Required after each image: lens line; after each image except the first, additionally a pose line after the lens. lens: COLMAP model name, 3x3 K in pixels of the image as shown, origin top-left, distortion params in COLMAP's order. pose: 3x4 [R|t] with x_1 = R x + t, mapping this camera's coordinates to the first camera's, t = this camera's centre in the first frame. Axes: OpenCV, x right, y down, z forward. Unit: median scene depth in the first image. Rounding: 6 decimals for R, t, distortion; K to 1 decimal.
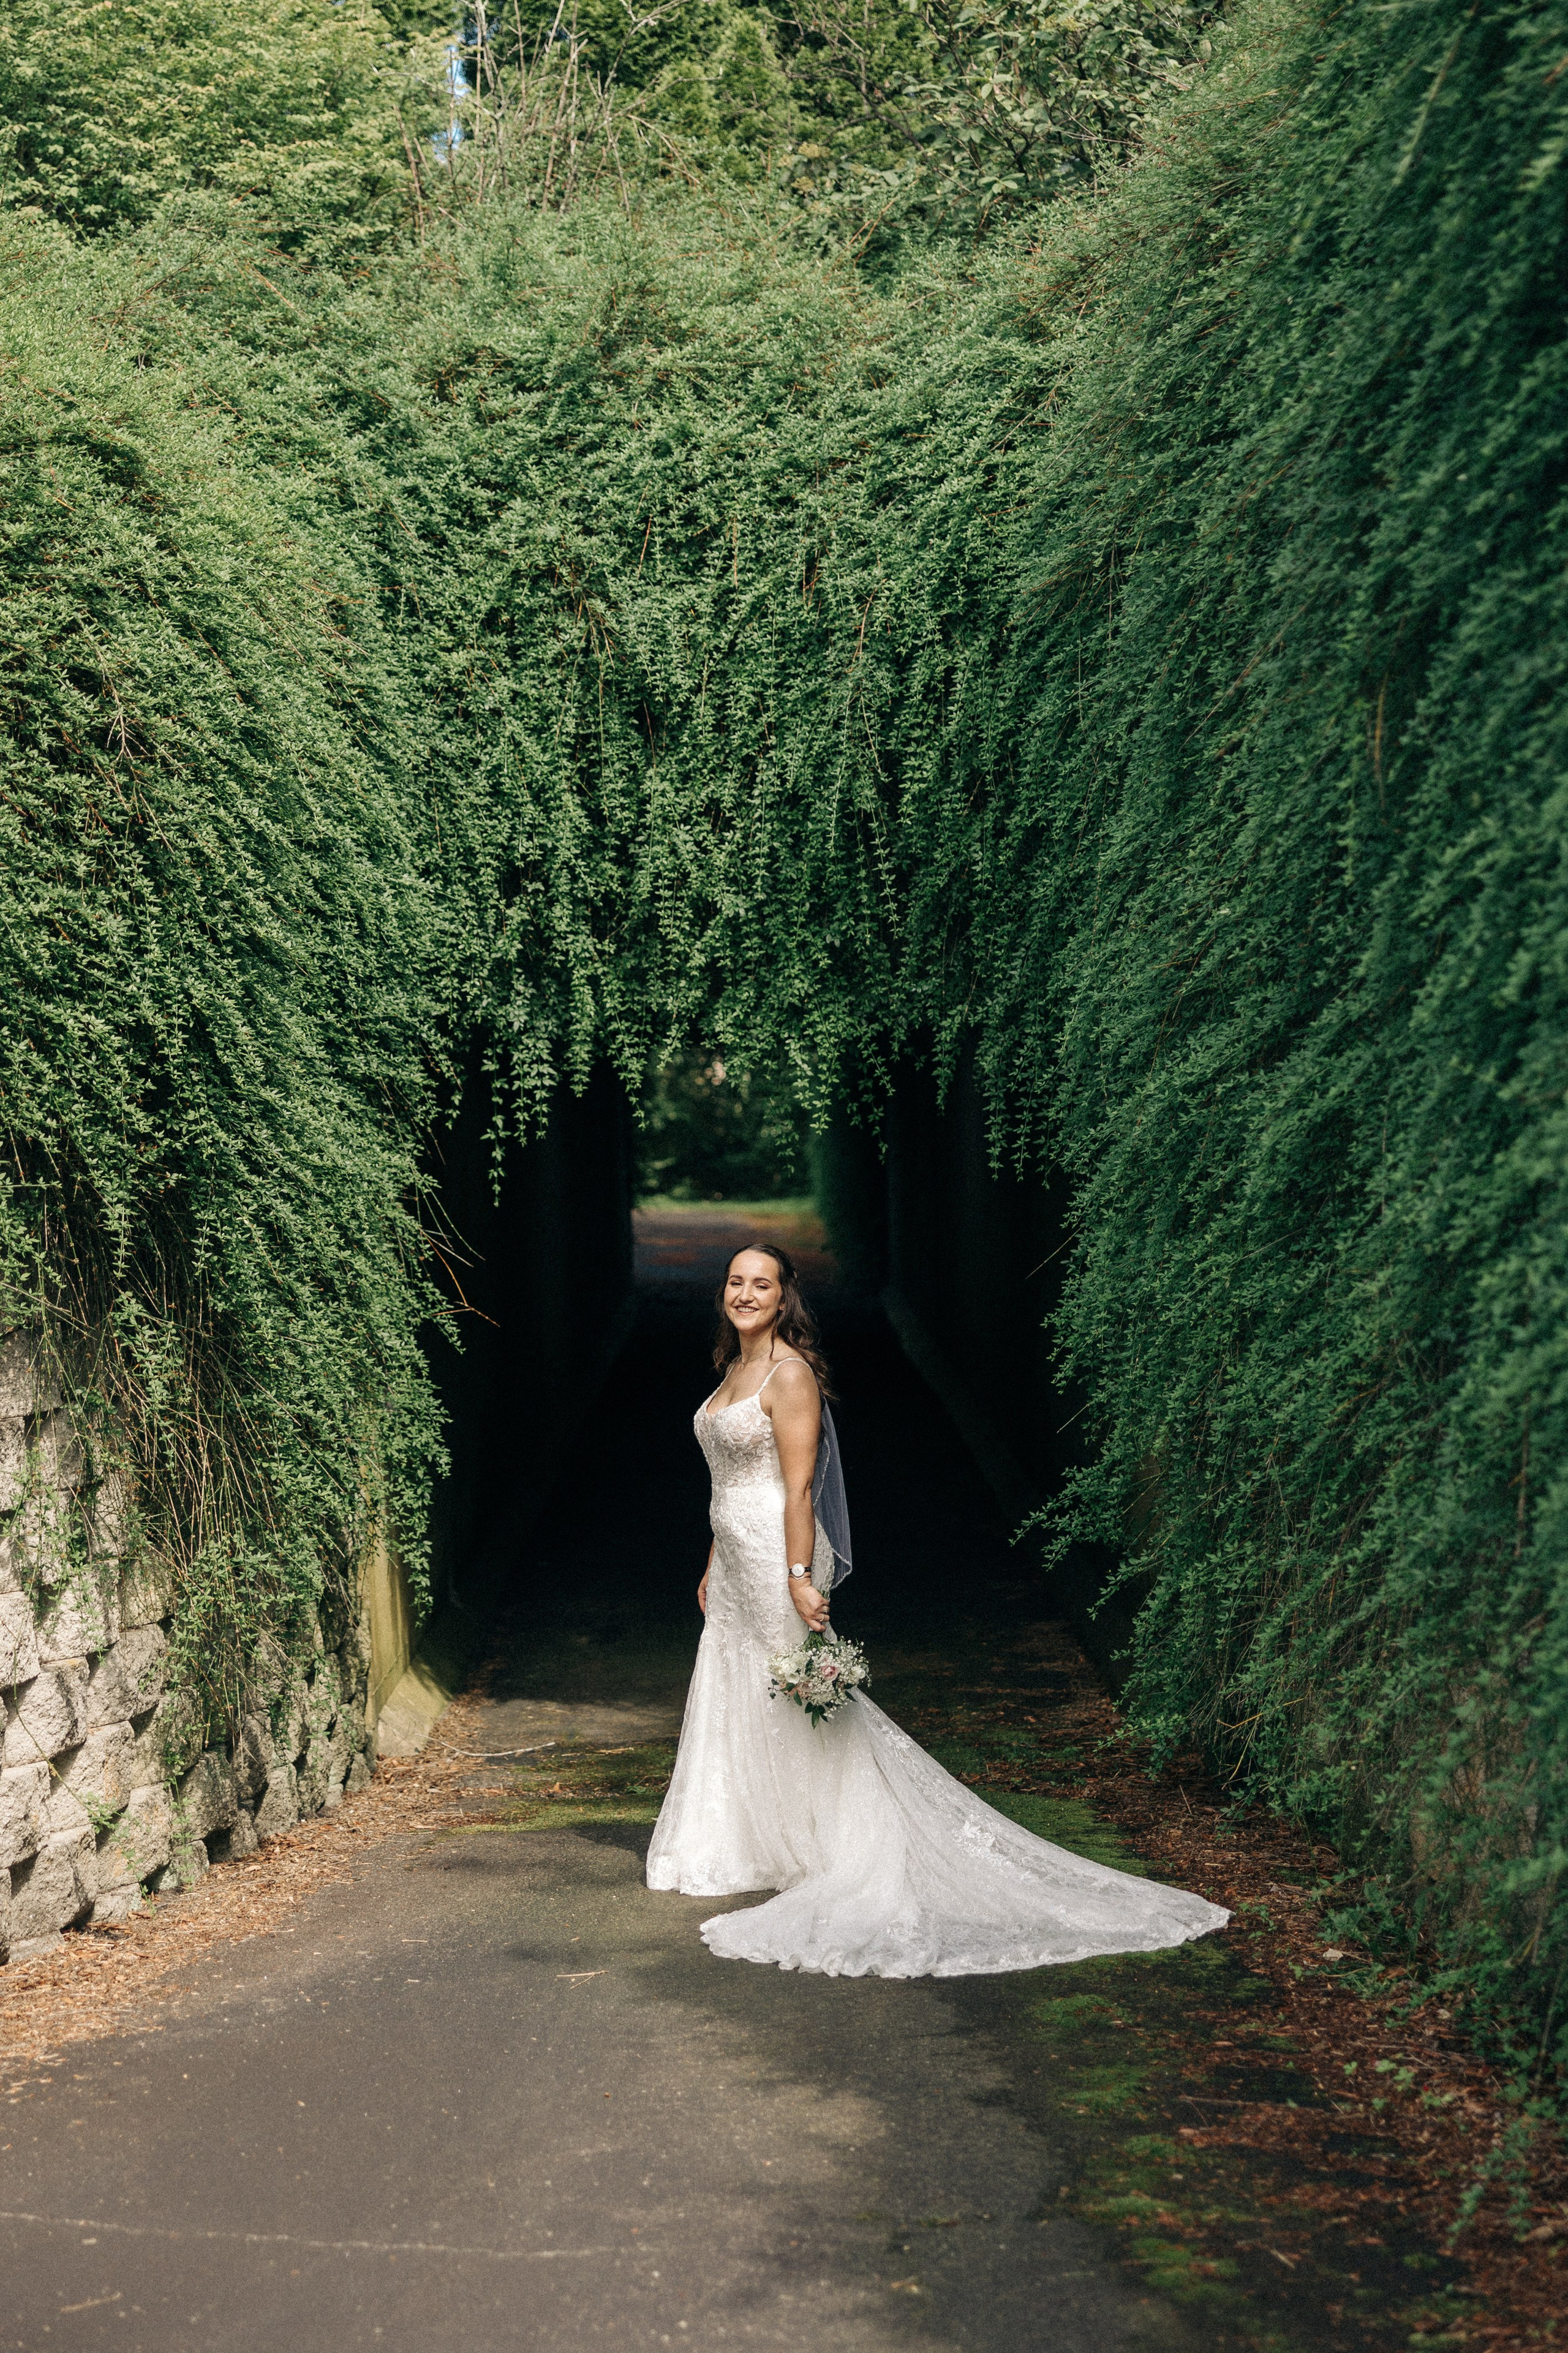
lens RADIAL K [[3452.1, 0, 788.8], [0, 3452.1, 1235.4], [0, 0, 1]] dist [0.006461, -0.000914]
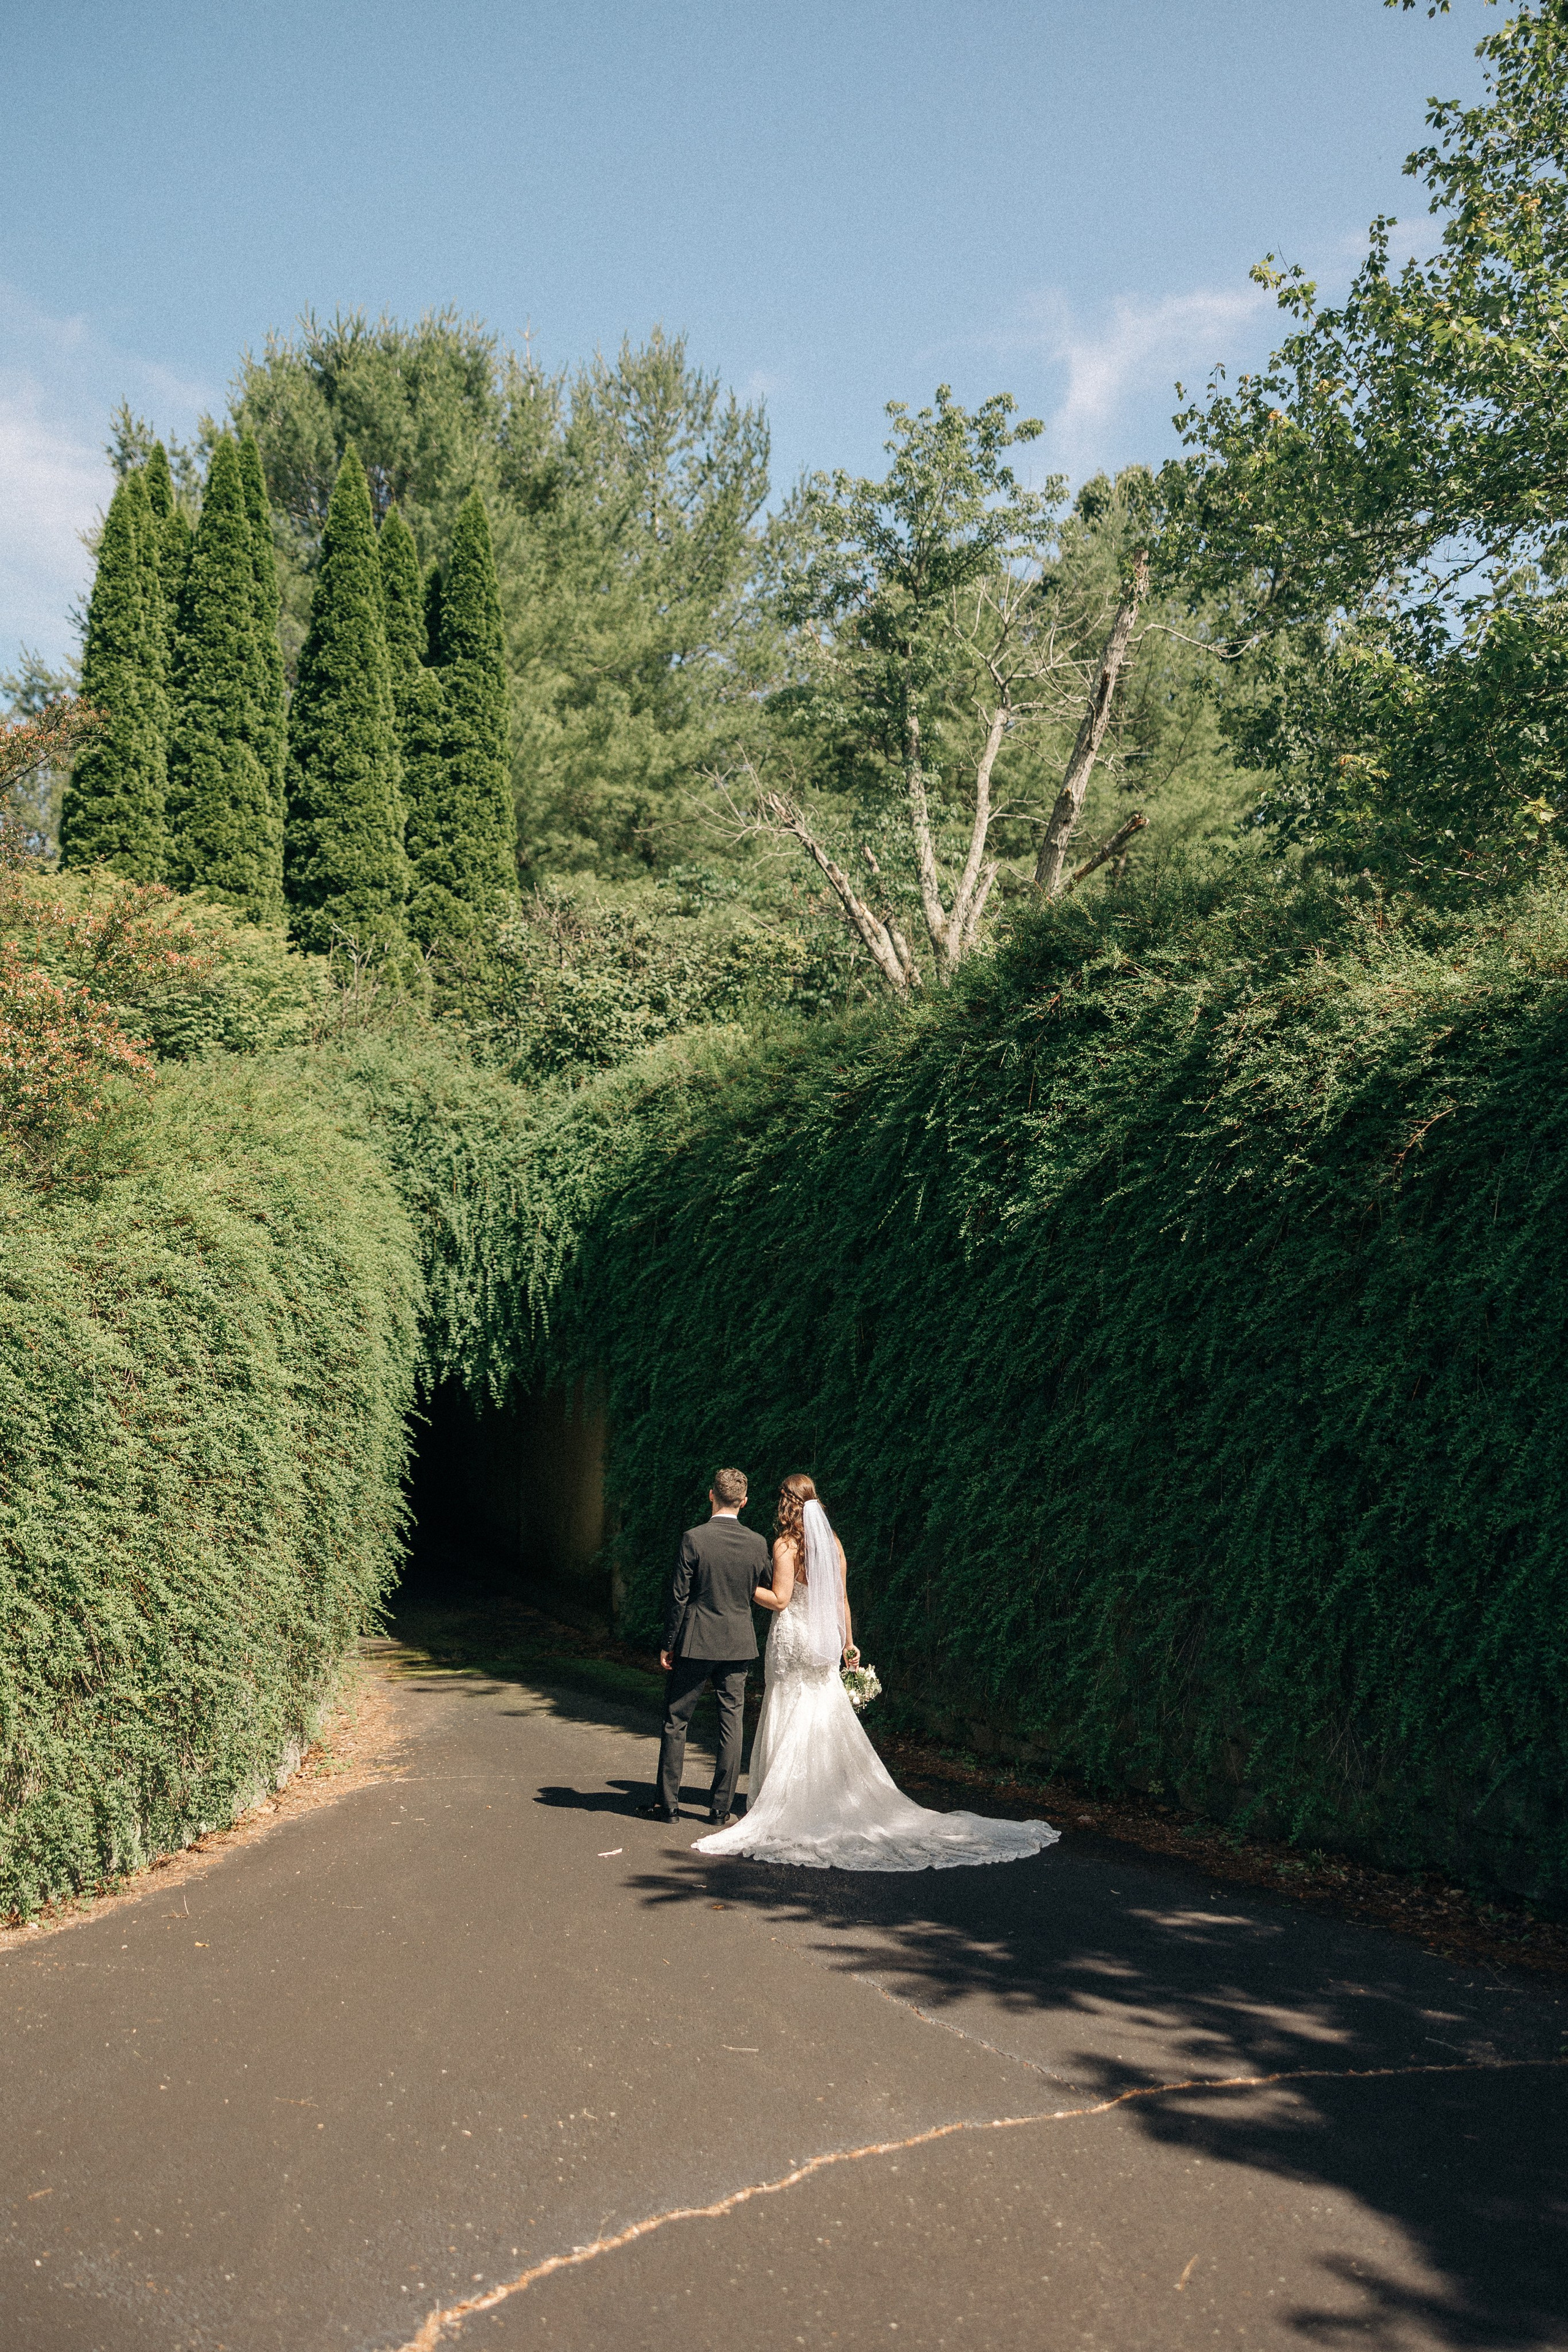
lens RADIAL K [[1935.8, 0, 782.8], [0, 1935.8, 1123.0], [0, 0, 1]] dist [0.032088, -0.000954]
pose [[0.916585, 0.067993, 0.394017, -0.403221], [-0.014358, 0.990397, -0.137507, -0.045898], [-0.399582, 0.120380, 0.908759, -0.475972]]
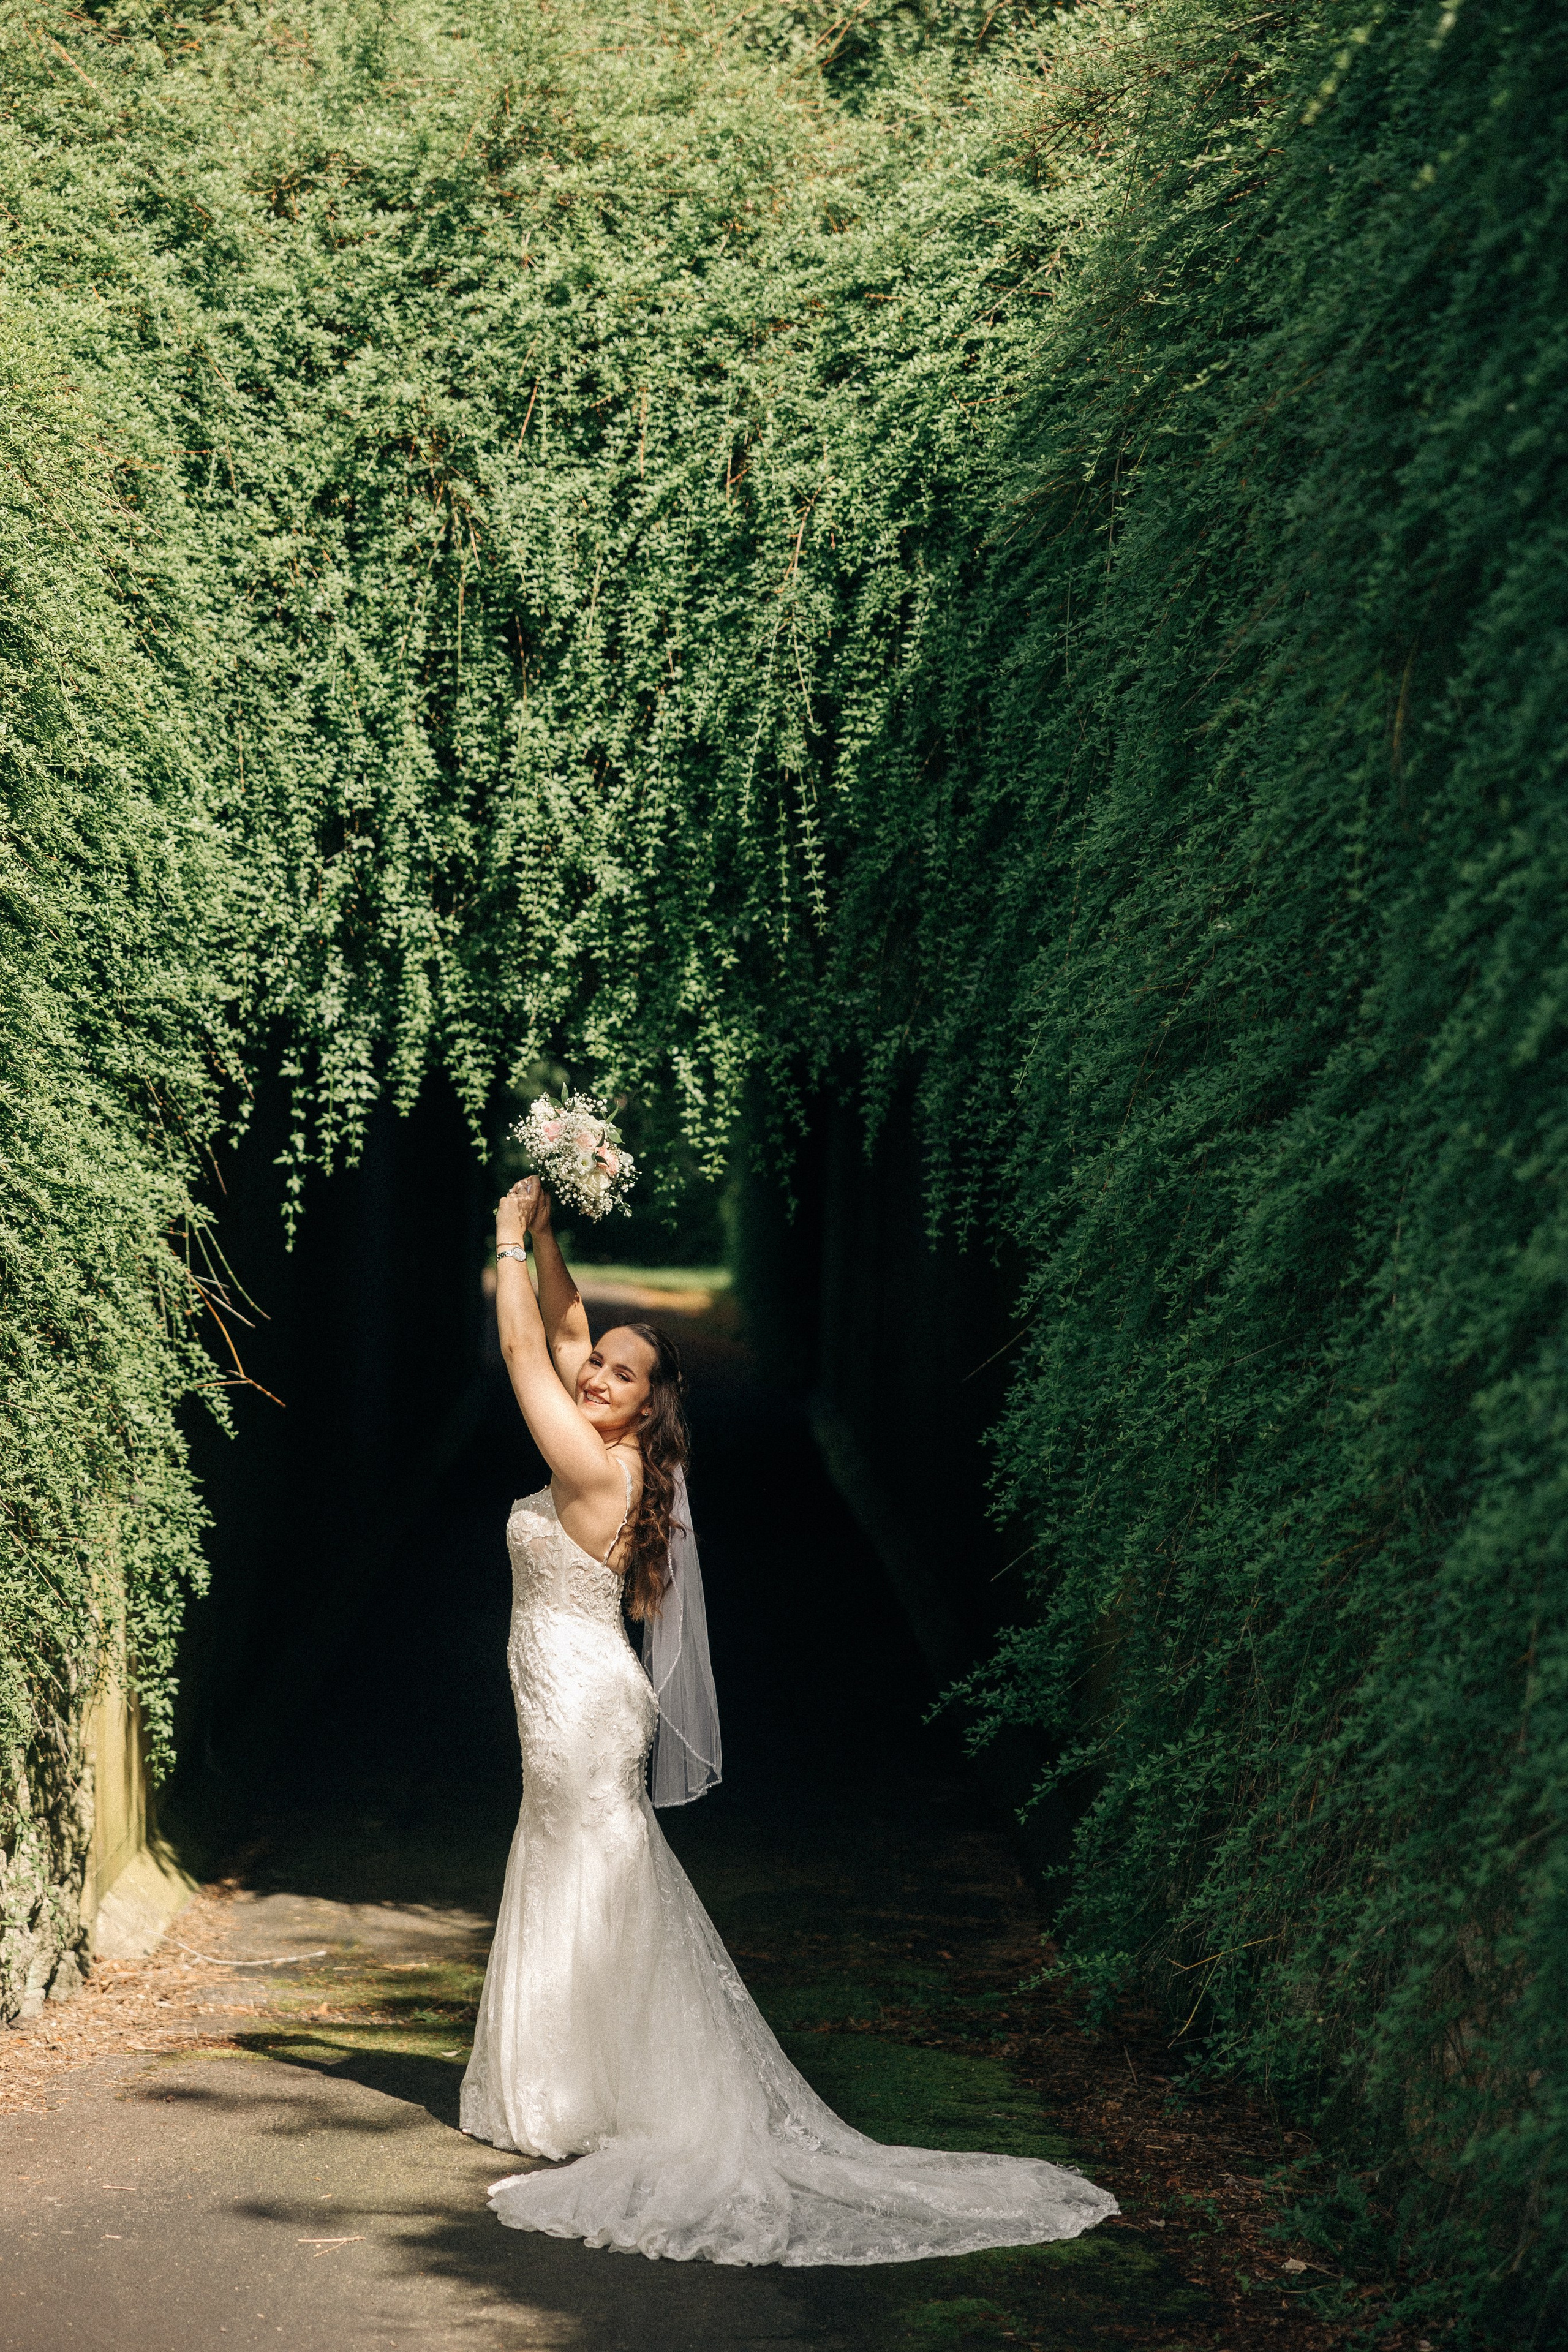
lens RADIAL K [[4601.0, 0, 784.0], [0, 4601.0, 1176.0], [0, 0, 1]] dist [0.024821, -0.107304]
pose [[0.998328, 0.055969, 0.014416, 0.010633], [-0.055483, 0.997943, -0.032113, 0.001926], [-0.016184, 0.031259, 0.999380, -0.035399]]
